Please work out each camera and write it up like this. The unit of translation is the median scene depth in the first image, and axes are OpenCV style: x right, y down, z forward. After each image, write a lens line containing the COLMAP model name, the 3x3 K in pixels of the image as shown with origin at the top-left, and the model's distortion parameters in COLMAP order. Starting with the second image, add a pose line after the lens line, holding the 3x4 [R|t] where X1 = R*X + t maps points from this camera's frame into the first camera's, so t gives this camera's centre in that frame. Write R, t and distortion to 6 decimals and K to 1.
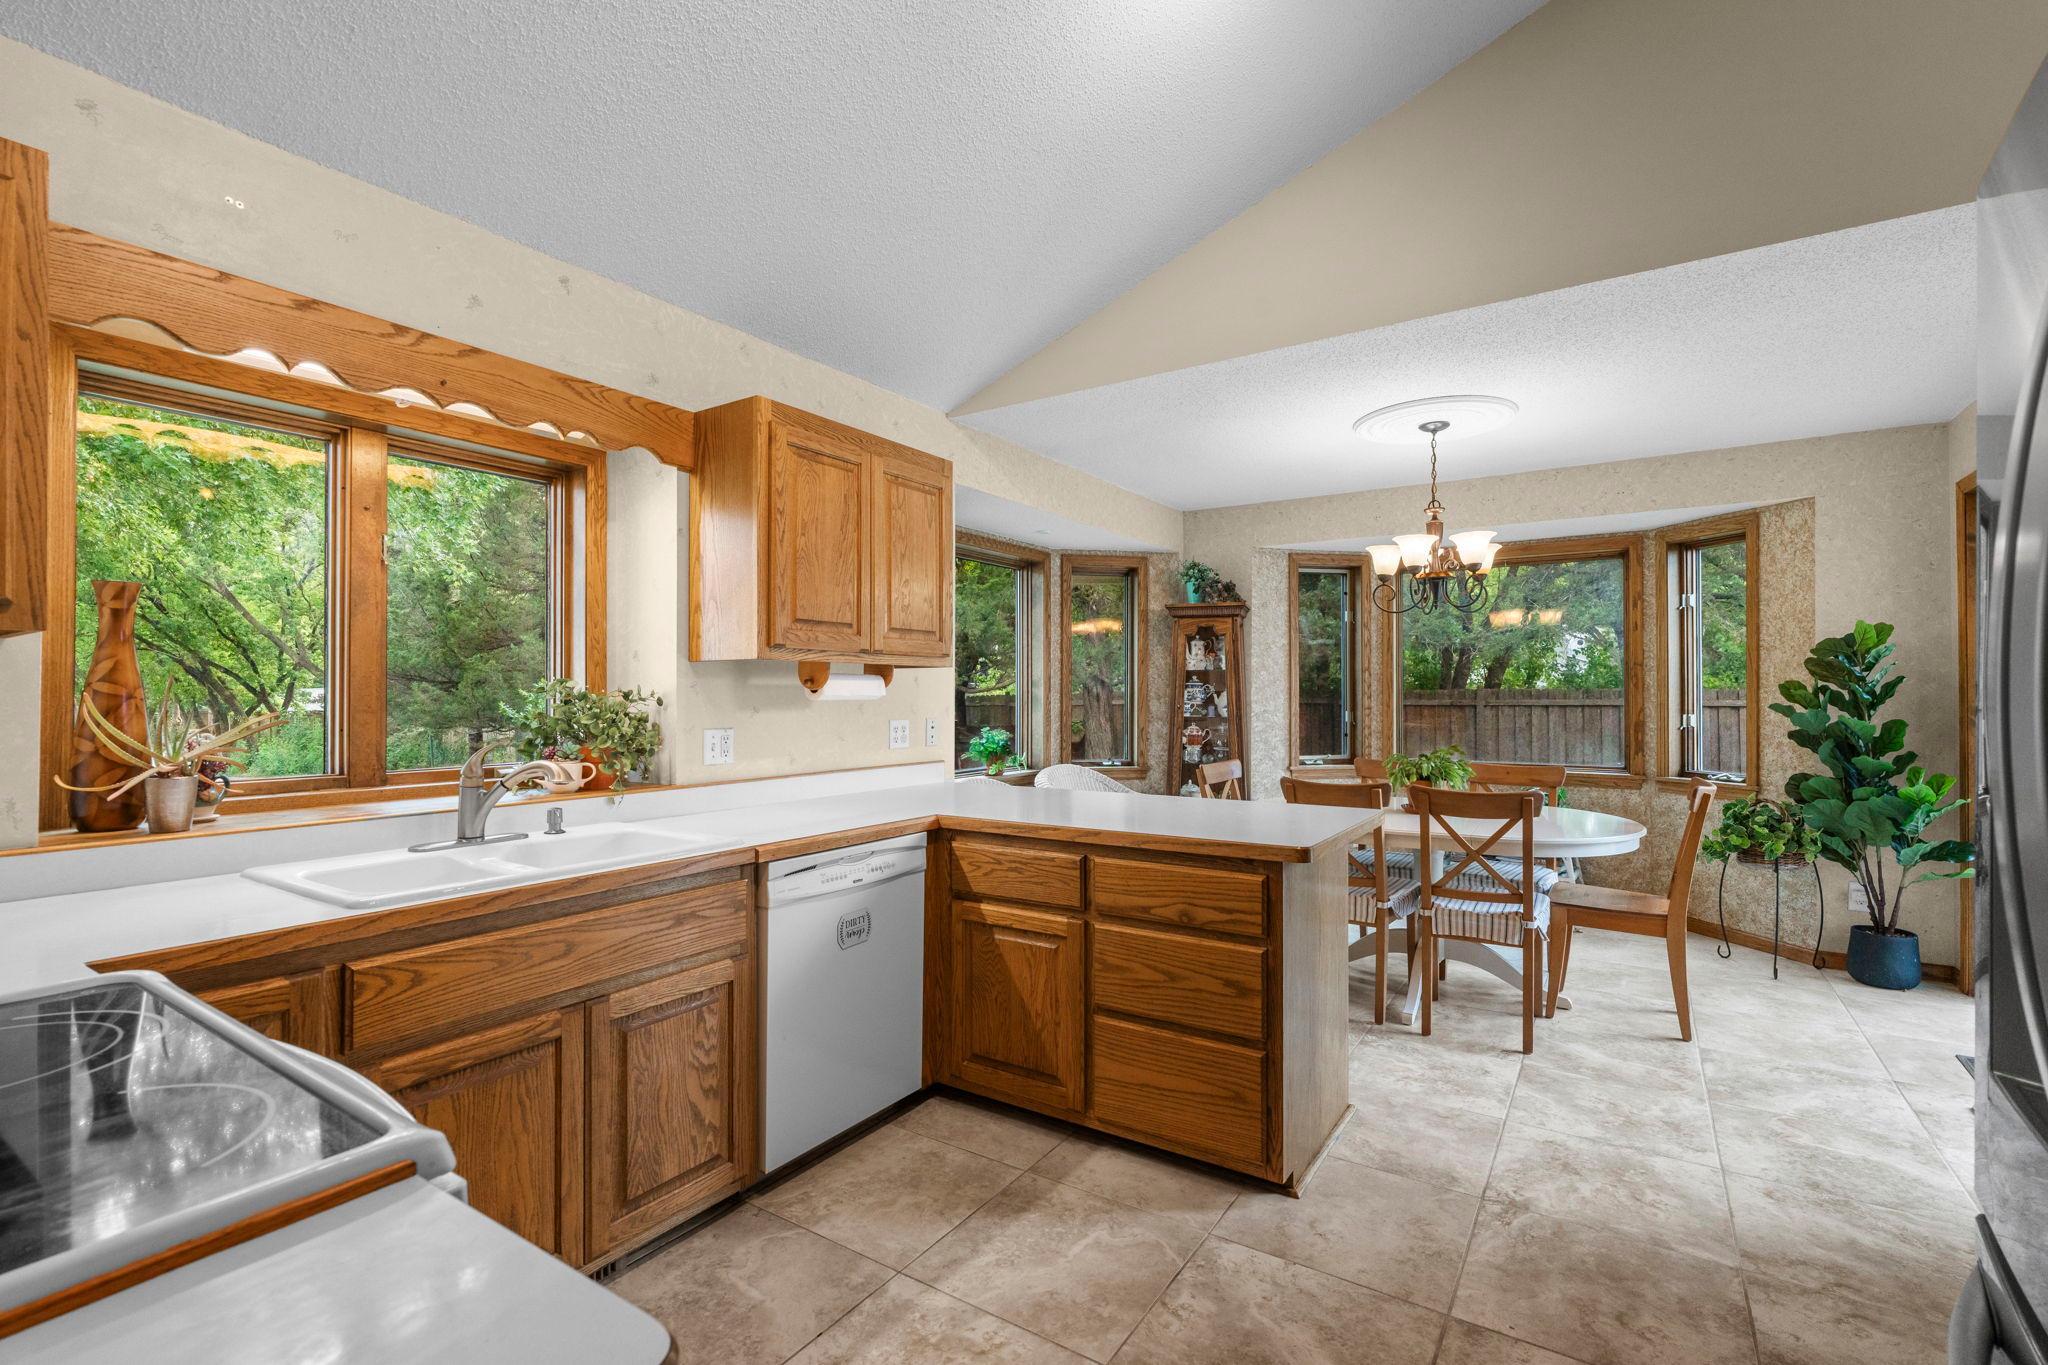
lens RADIAL K [[918.7, 0, 1024.0], [0, 918.7, 682.5], [0, 0, 1]] dist [-0.003123, 0.000002]
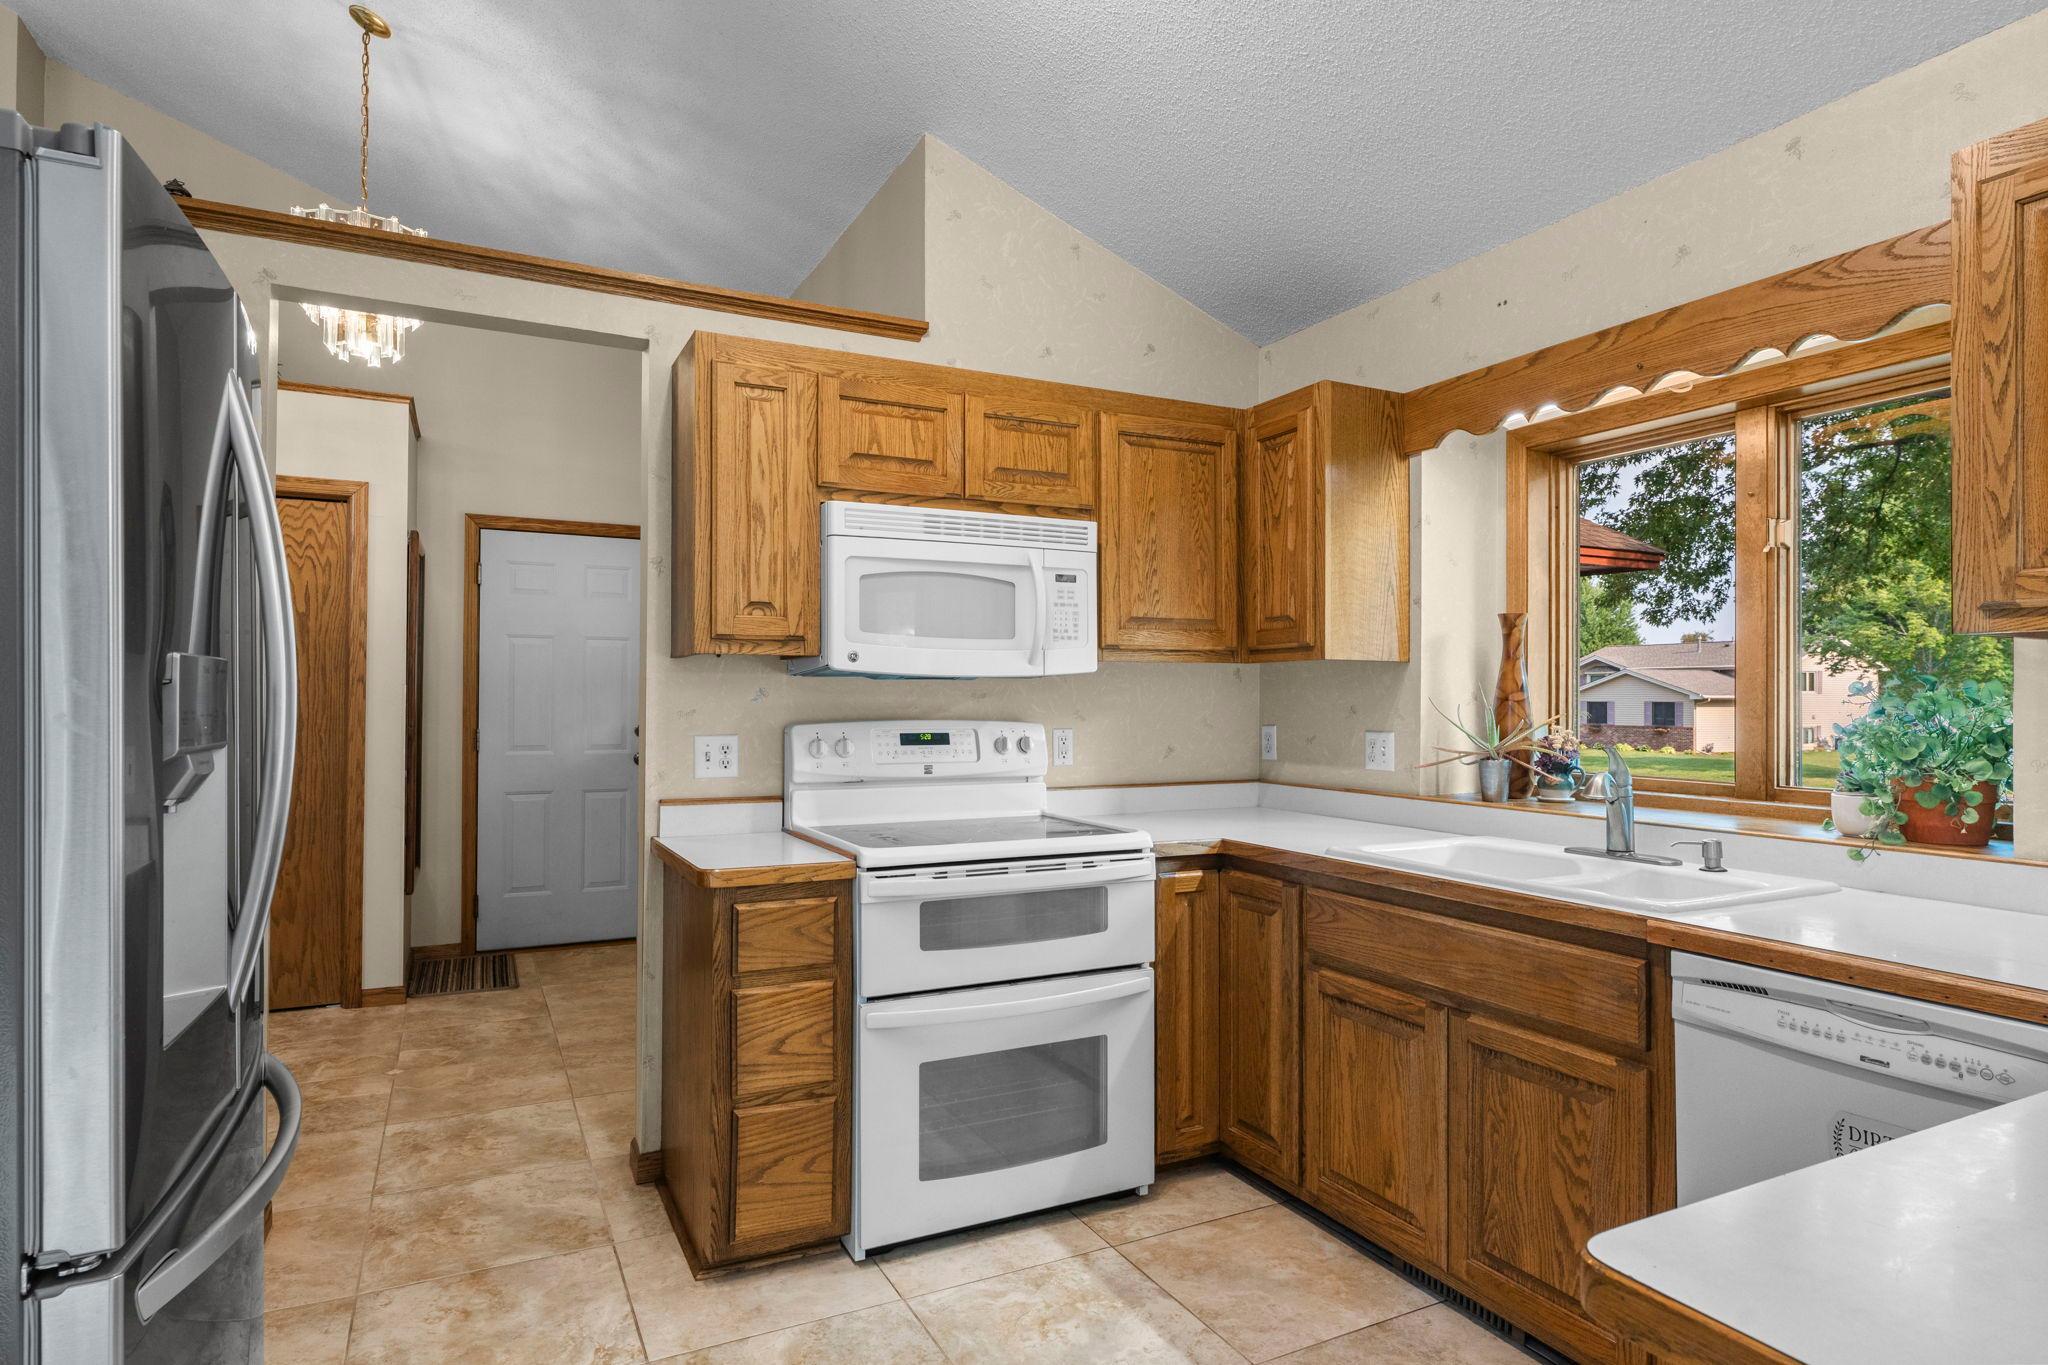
lens RADIAL K [[1109.8, 0, 1024.0], [0, 1109.8, 682.5], [0, 0, 1]] dist [0.003090, 0.000822]
pose [[-0.506444, -0.010442, -0.862210, 0.667586], [0.003277, 0.999896, -0.014034, 0.012703], [0.862267, -0.009933, -0.506357, 1.025280]]
